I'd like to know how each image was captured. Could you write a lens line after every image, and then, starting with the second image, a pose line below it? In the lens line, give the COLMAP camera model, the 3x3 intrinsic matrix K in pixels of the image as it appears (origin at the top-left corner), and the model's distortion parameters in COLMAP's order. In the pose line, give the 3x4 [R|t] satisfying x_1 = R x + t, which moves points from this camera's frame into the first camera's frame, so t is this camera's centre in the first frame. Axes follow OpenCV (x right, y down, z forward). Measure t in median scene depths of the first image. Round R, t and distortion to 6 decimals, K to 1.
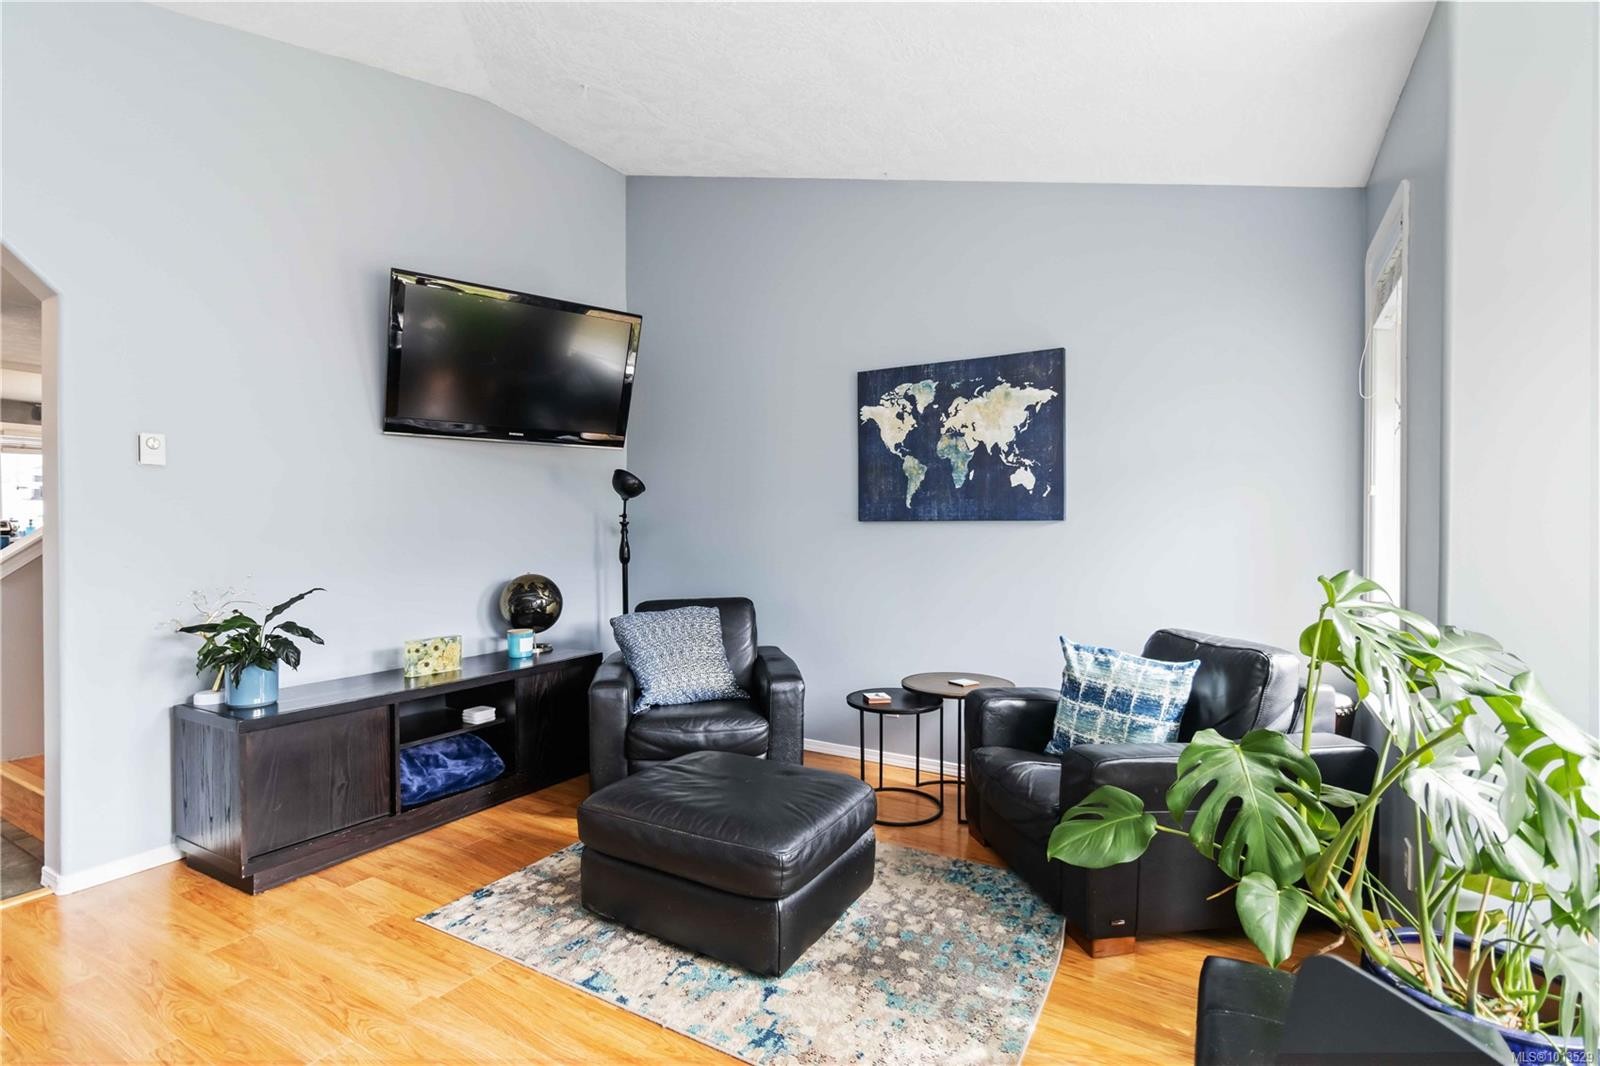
lens RADIAL K [[742.7, 0, 806.6], [0, 742.7, 533.9], [0, 0, 1]] dist [0.004869, 0.000057]
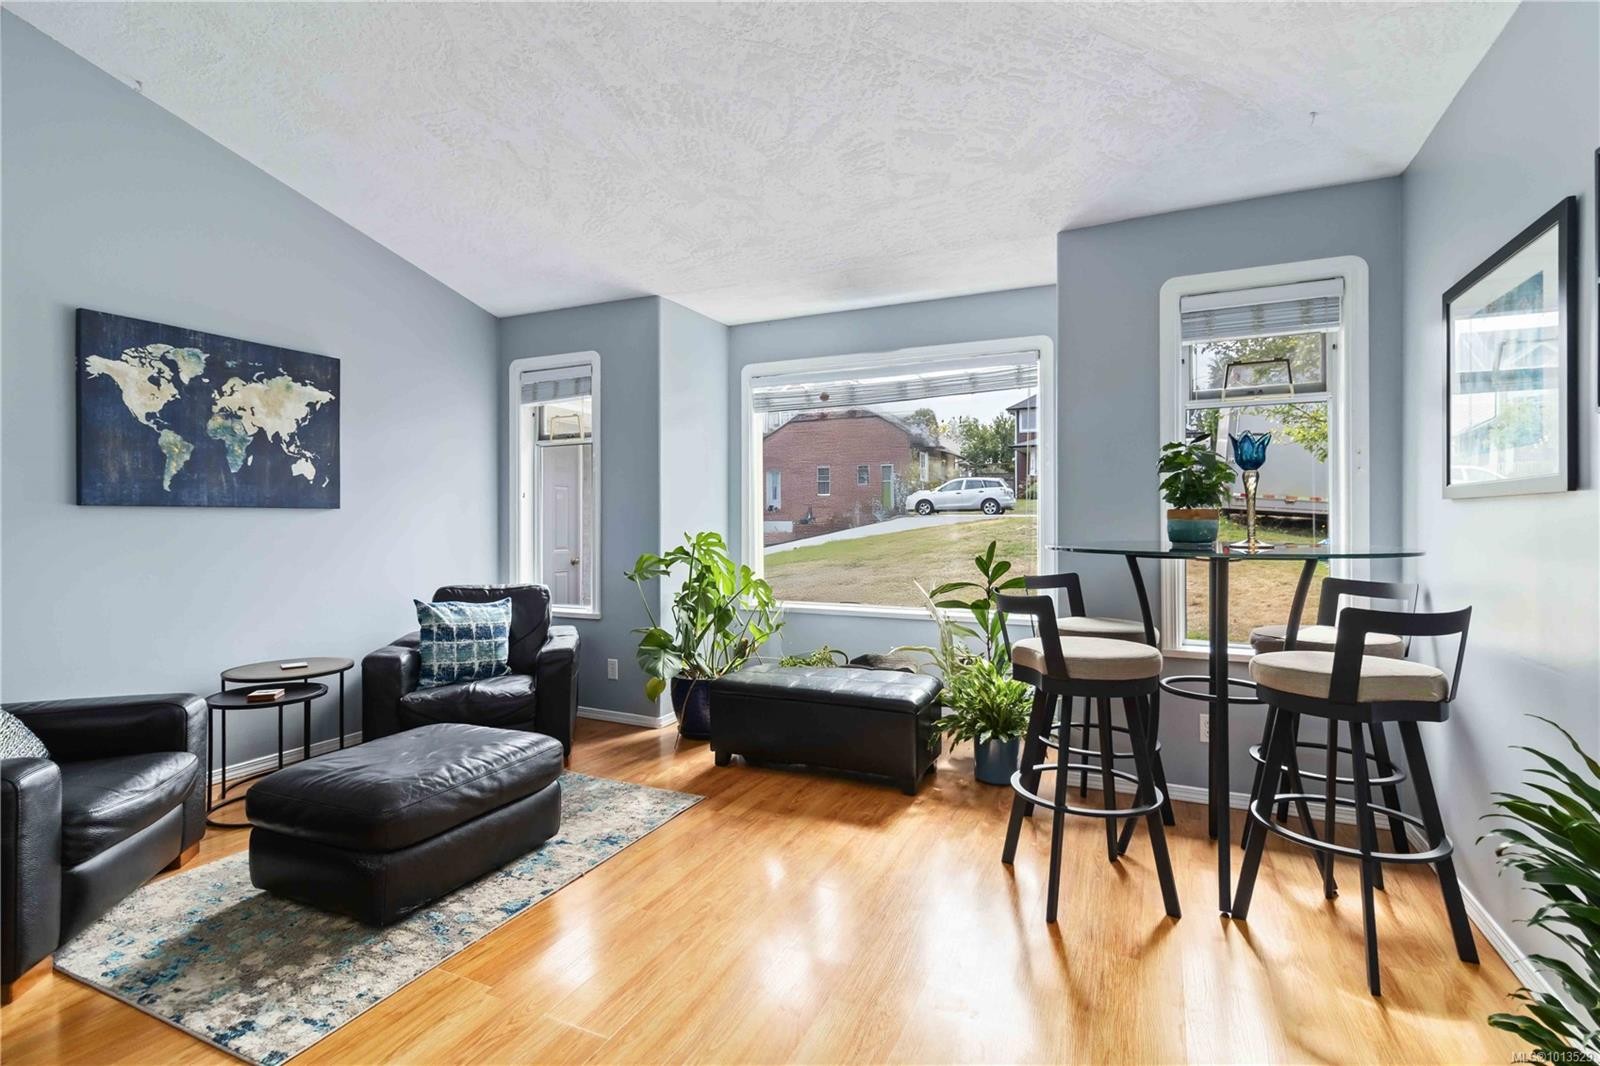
lens RADIAL K [[742.7, 0, 806.5], [0, 742.7, 523.2], [0, 0, 1]] dist [0.004869, 0.000057]
pose [[-0.090544, -0.007255, 0.995866, -0.828821], [0.004583, 0.999960, 0.007702, -0.001117], [-0.995882, 0.005261, -0.090507, 0.365080]]
